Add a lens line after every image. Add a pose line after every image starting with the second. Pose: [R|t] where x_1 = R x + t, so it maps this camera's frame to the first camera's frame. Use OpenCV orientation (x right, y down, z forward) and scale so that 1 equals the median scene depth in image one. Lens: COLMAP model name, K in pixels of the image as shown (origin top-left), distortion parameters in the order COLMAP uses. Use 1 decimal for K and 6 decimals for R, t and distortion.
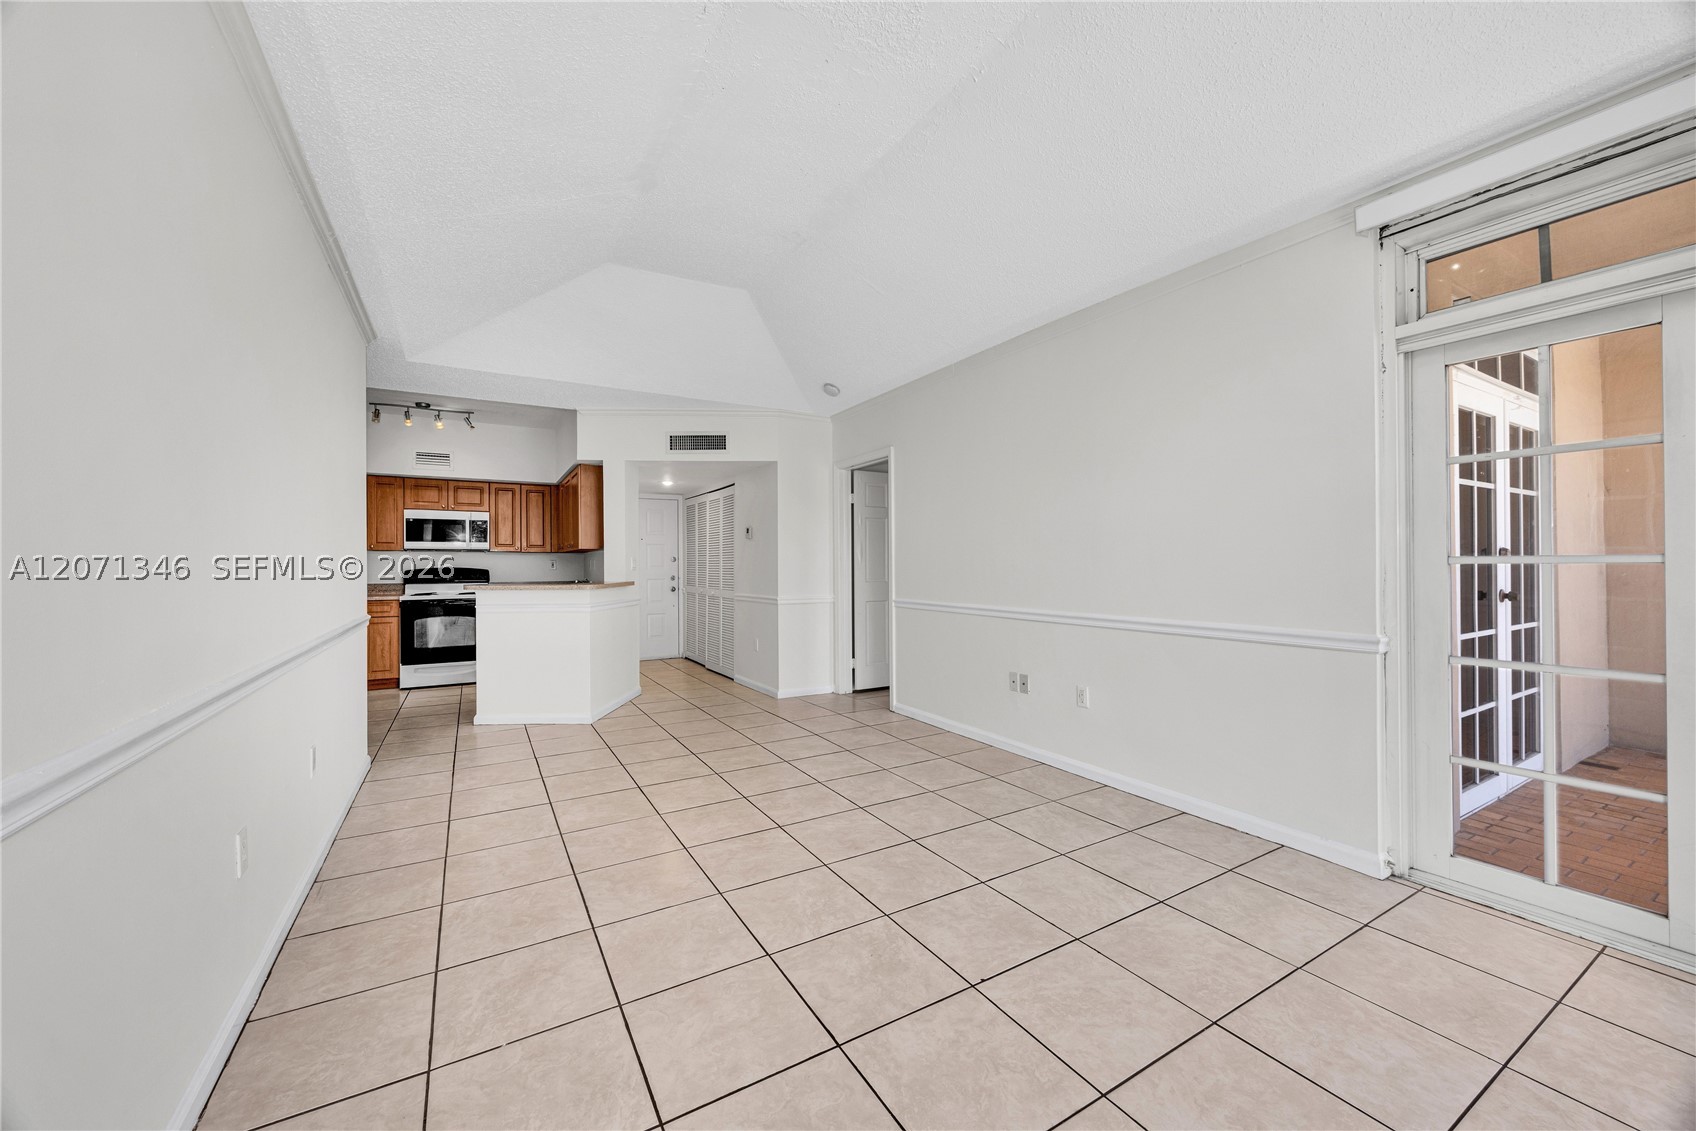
lens RADIAL K [[622.8, 0, 848.0], [0, 622.8, 565.5], [0, 0, 1]] dist [0.000664, 0.000051]
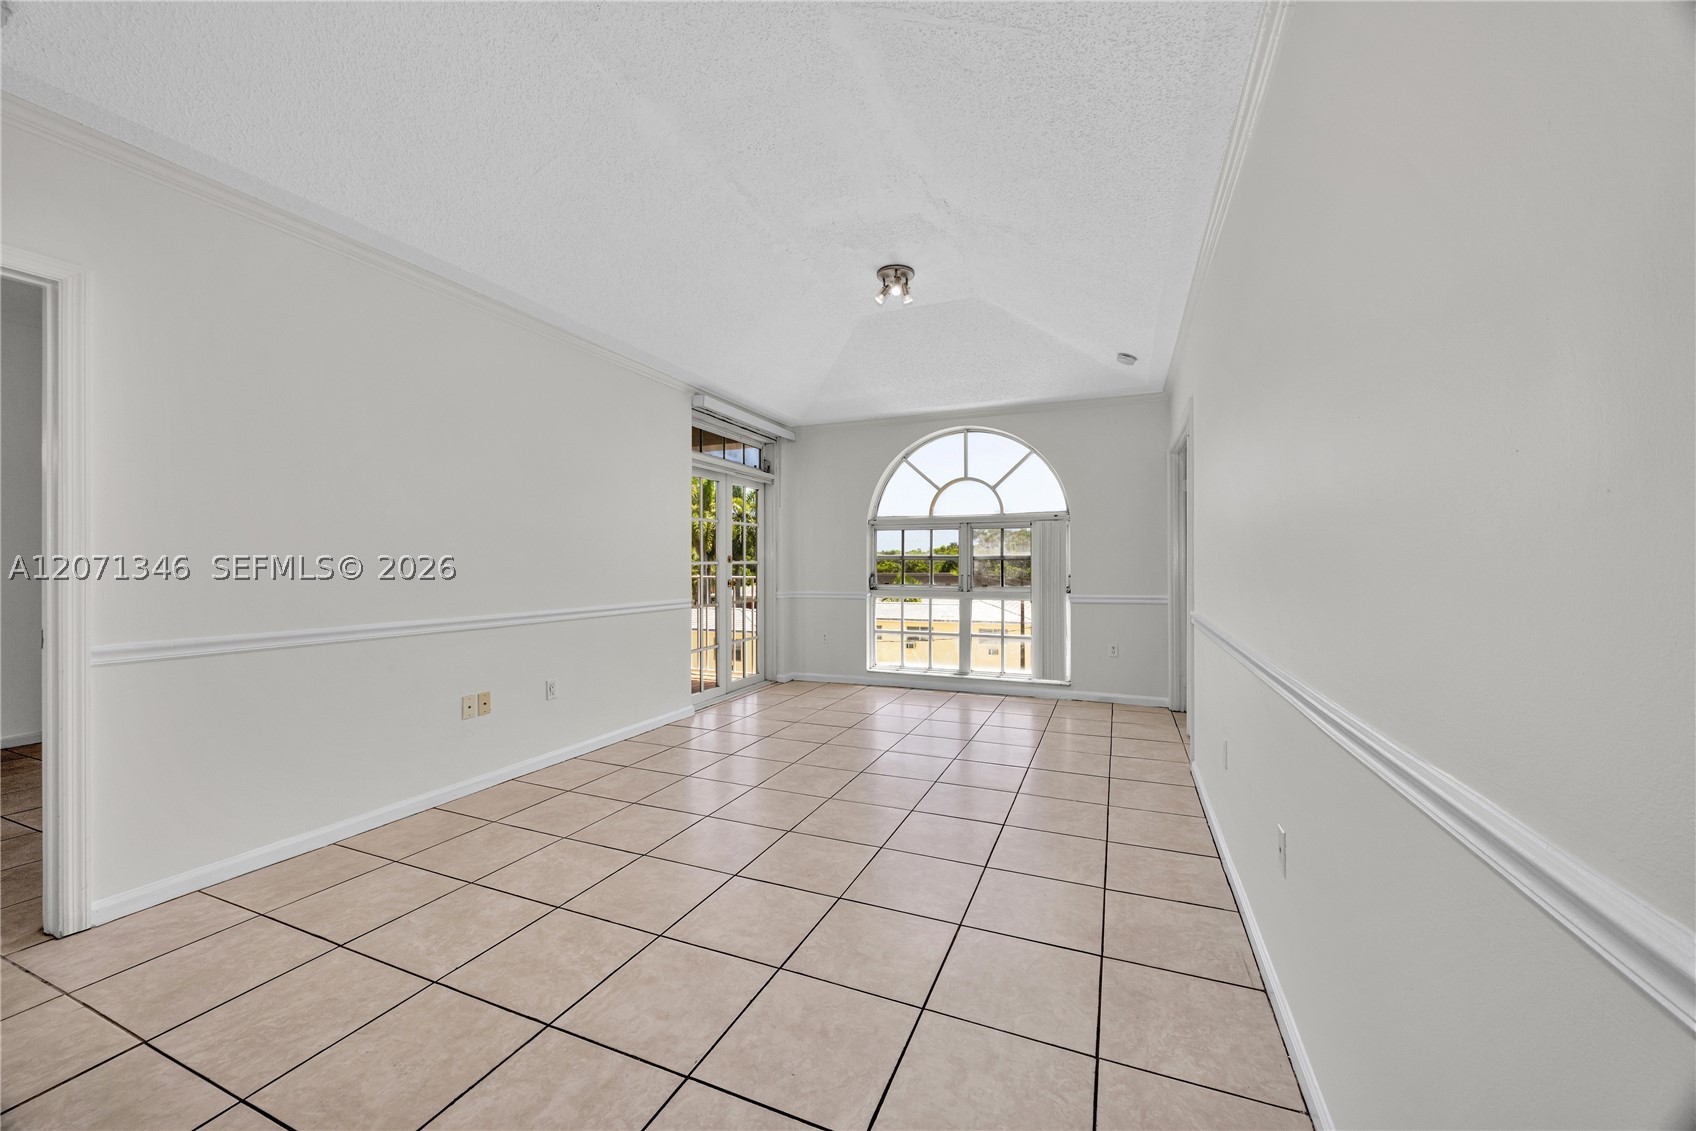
lens RADIAL K [[707.5, 0, 810.3], [0, 707.5, 562.2], [0, 0, 1]] dist [-0.001028, 0.000032]
pose [[-0.571796, 0.008488, 0.820352, -0.498993], [0.005696, 0.999963, -0.006376, 0.003561], [-0.820376, 0.001027, -0.571824, 0.771931]]
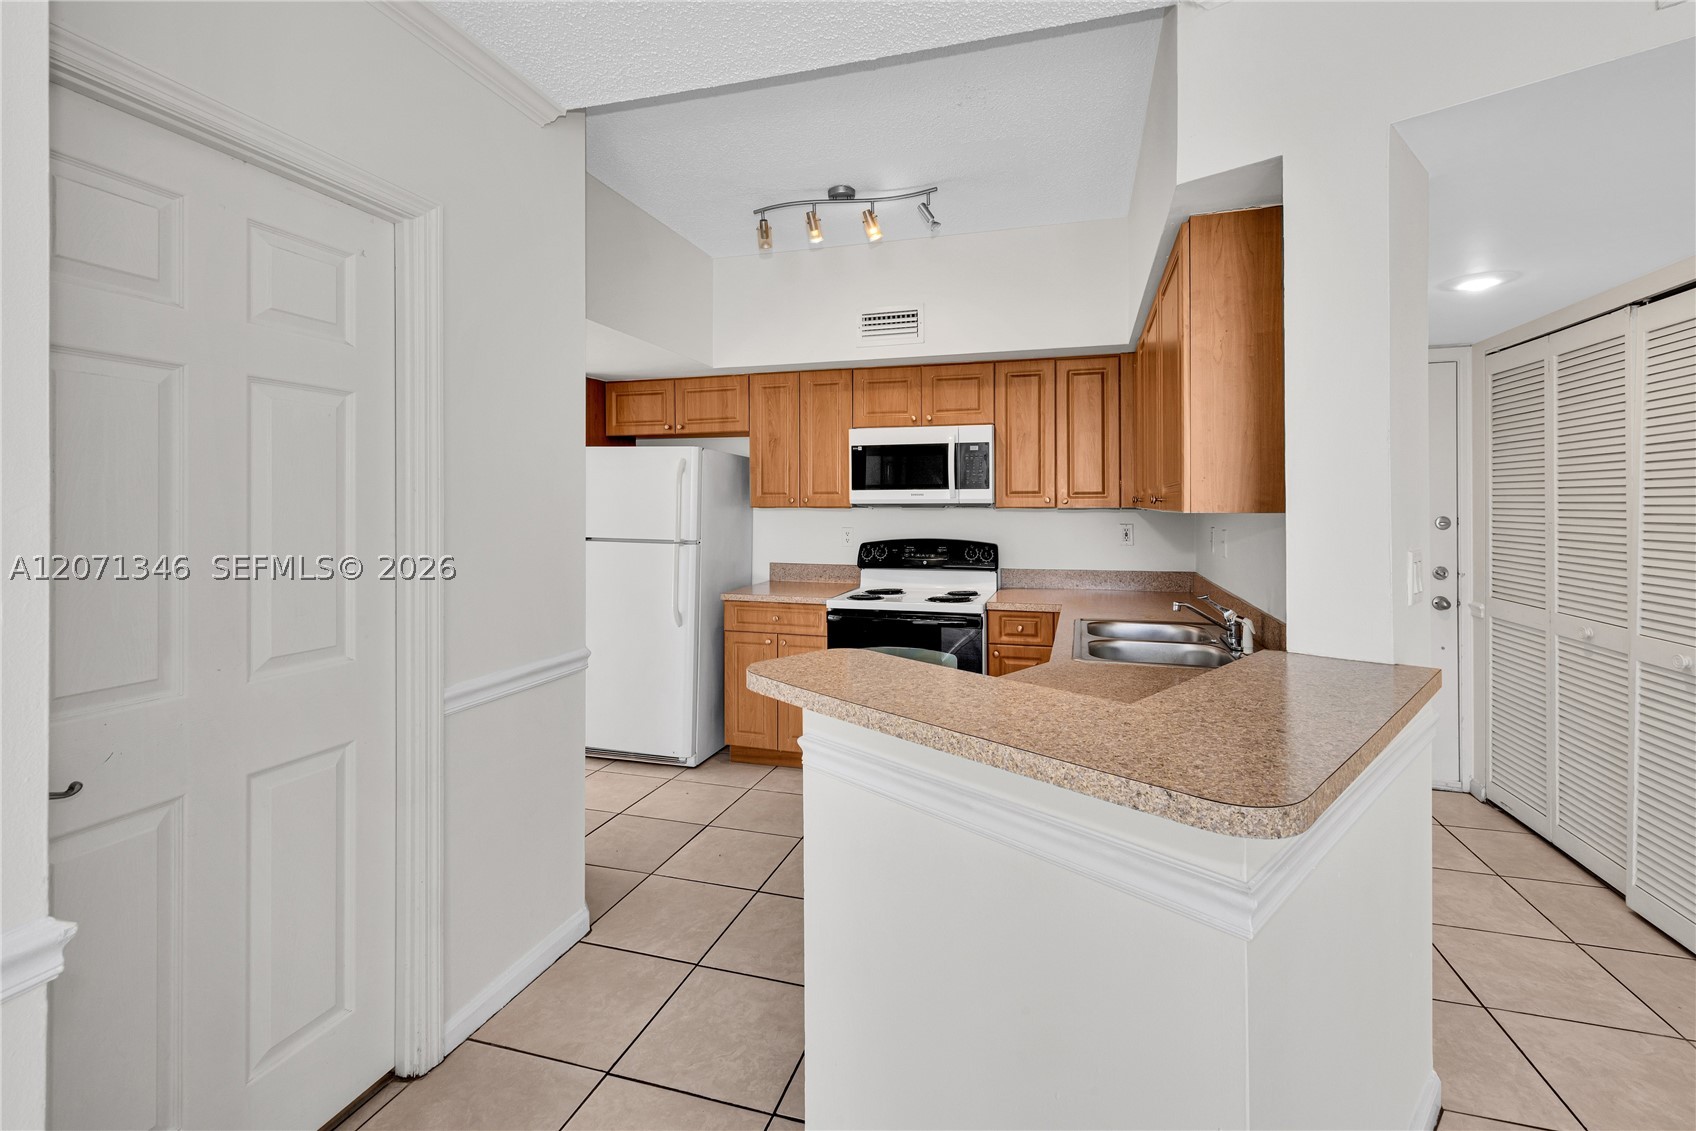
lens RADIAL K [[772.6, 0, 838.1], [0, 772.6, 498.6], [0, 0, 1]] dist [0.000817, 0.000249]
pose [[0.682395, -0.002671, -0.730979, -0.296421], [0.000095, 0.999994, -0.003565, -0.035474], [0.730984, 0.002363, 0.682391, 0.667980]]
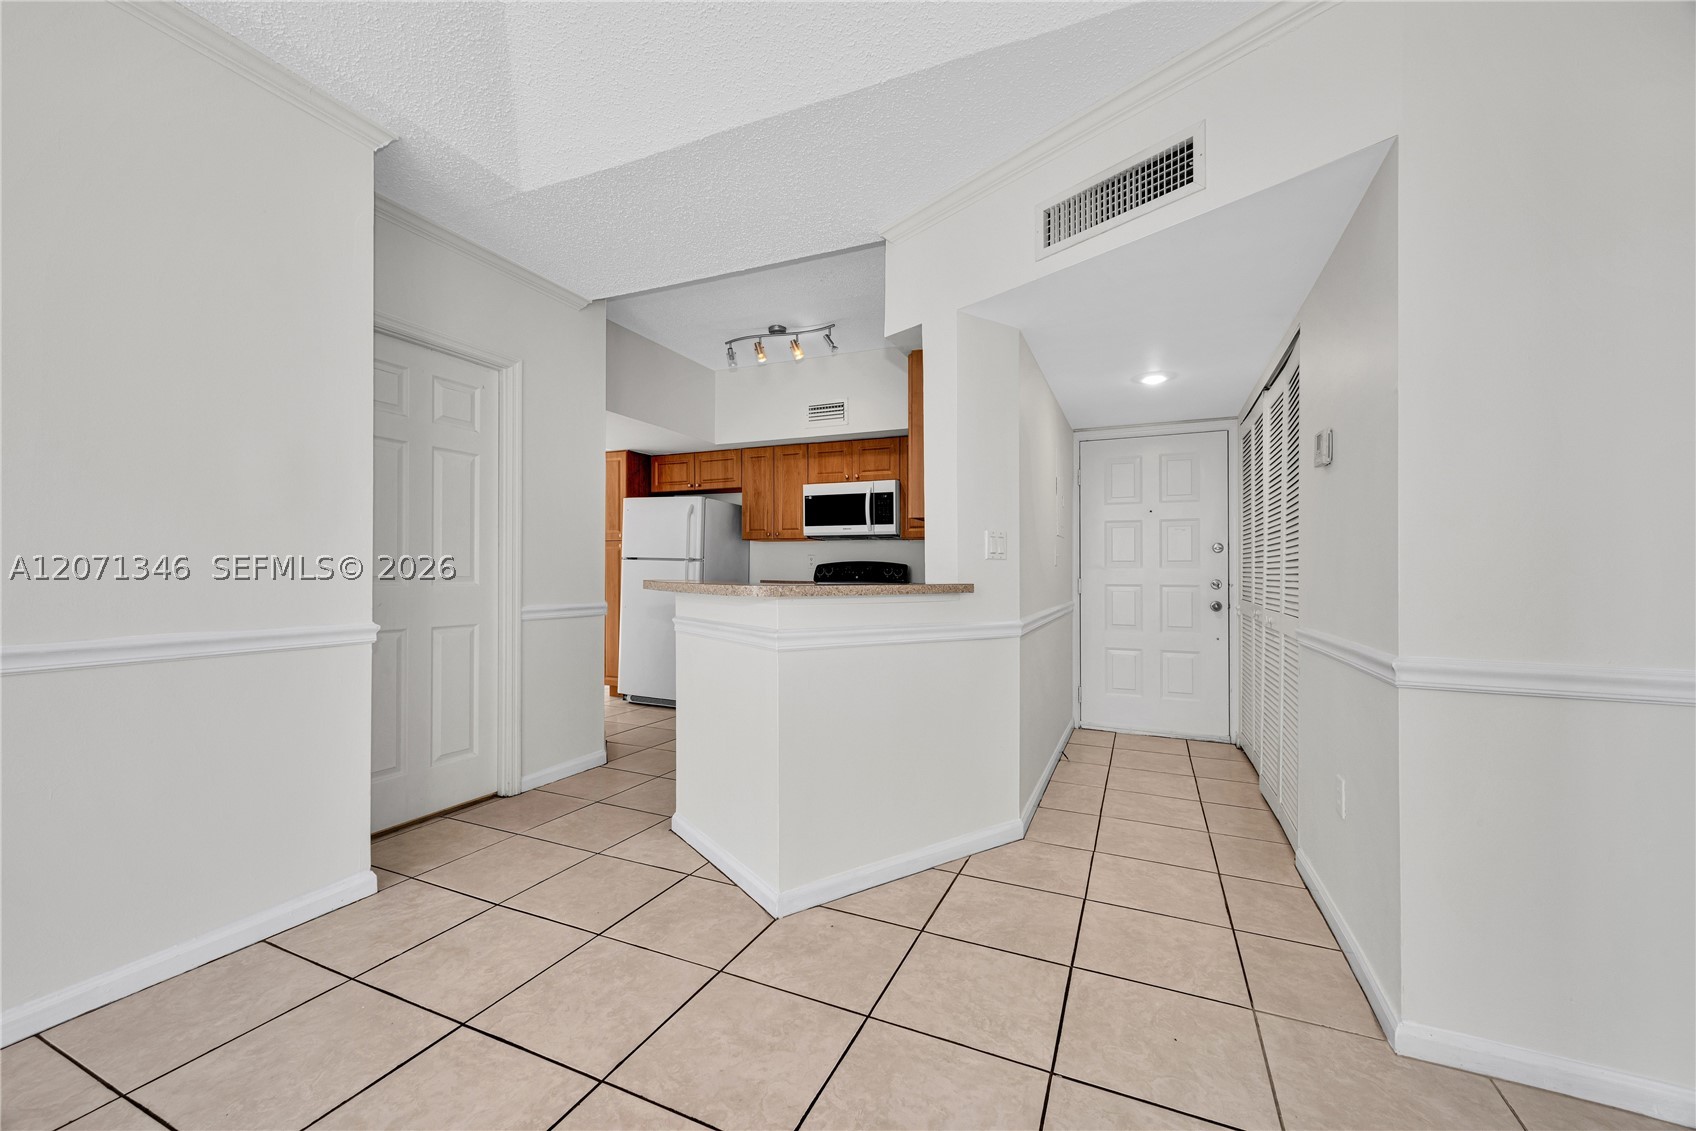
lens RADIAL K [[682.2, 0, 807.9], [0, 682.2, 569.6], [0, 0, 1]] dist [-0.001321, -0.000089]
pose [[0.571059, 0.007585, -0.820874, -0.022693], [-0.010036, 0.999947, 0.002258, 0.015717], [0.820848, 0.006949, 0.571105, 0.637453]]
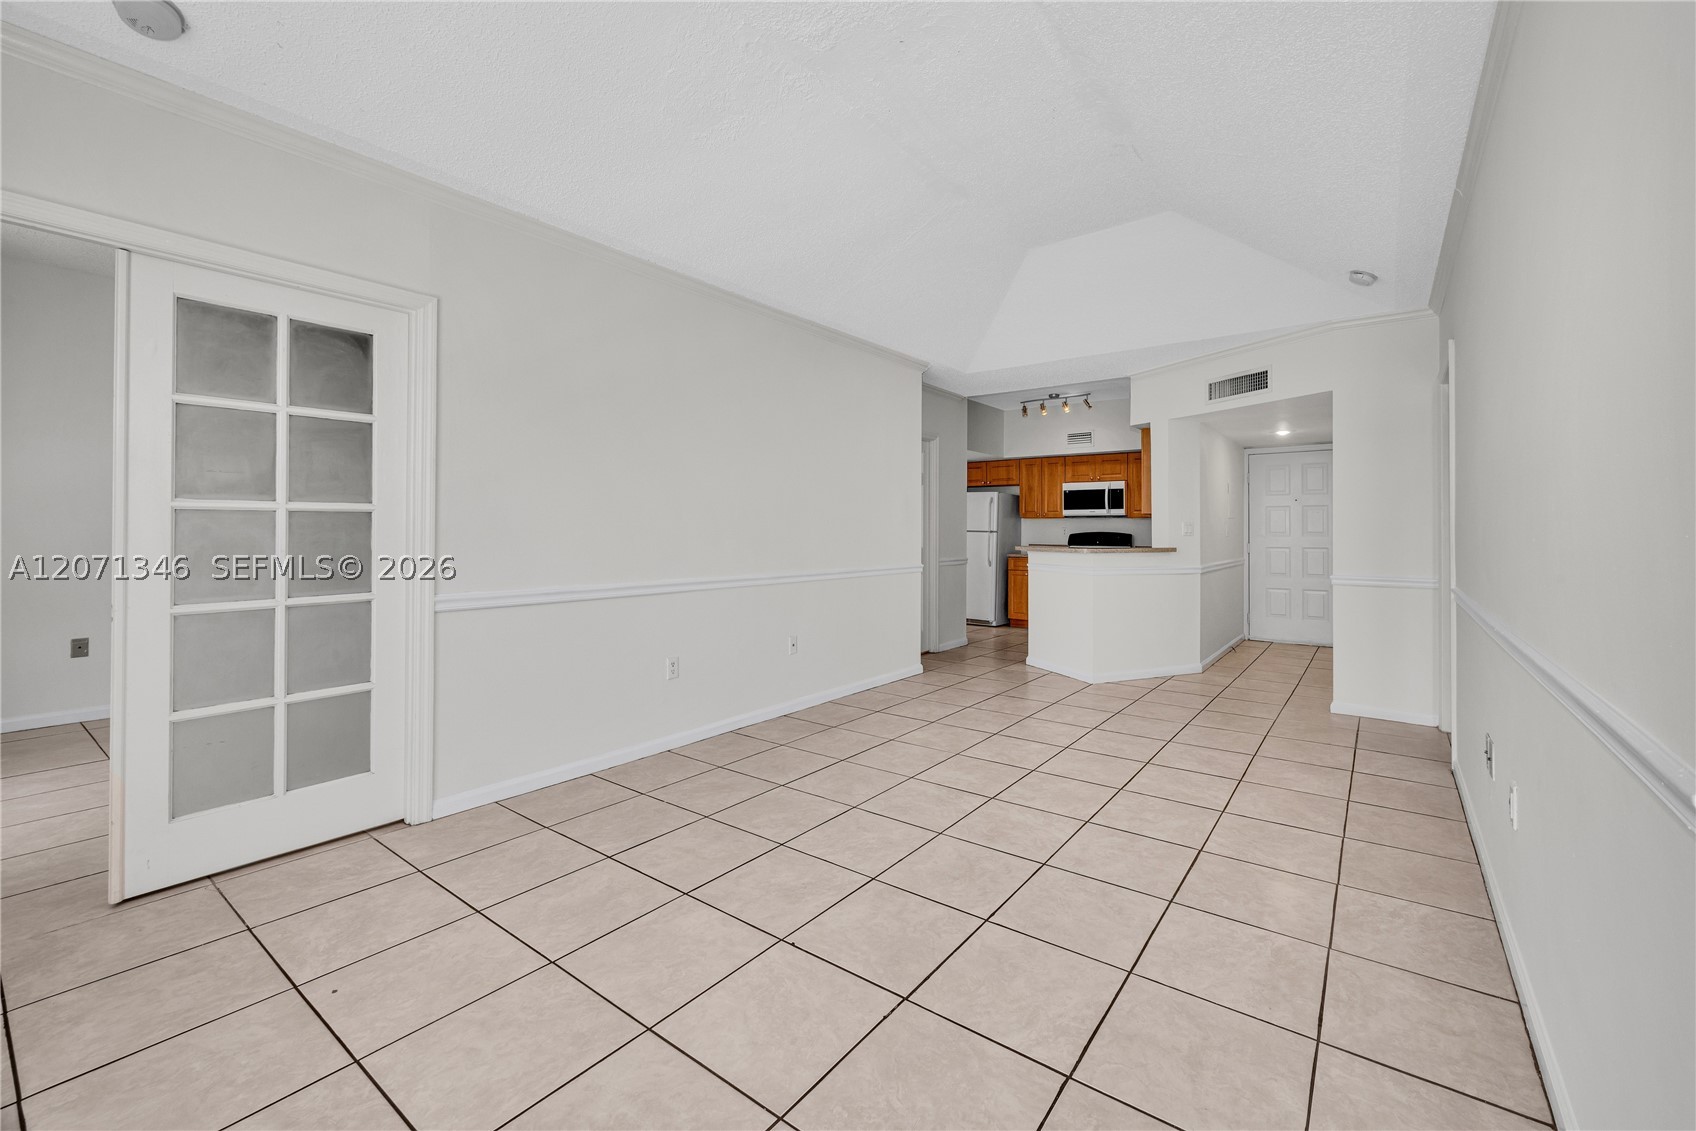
lens RADIAL K [[661.8, 0, 907.5], [0, 661.8, 531.8], [0, 0, 1]] dist [-0.000257, -0.000013]
pose [[0.441669, 0.006792, -0.897152, 0.365315], [-0.005698, 0.999972, 0.004765, -0.000743], [0.897160, 0.003008, 0.441696, 0.203293]]
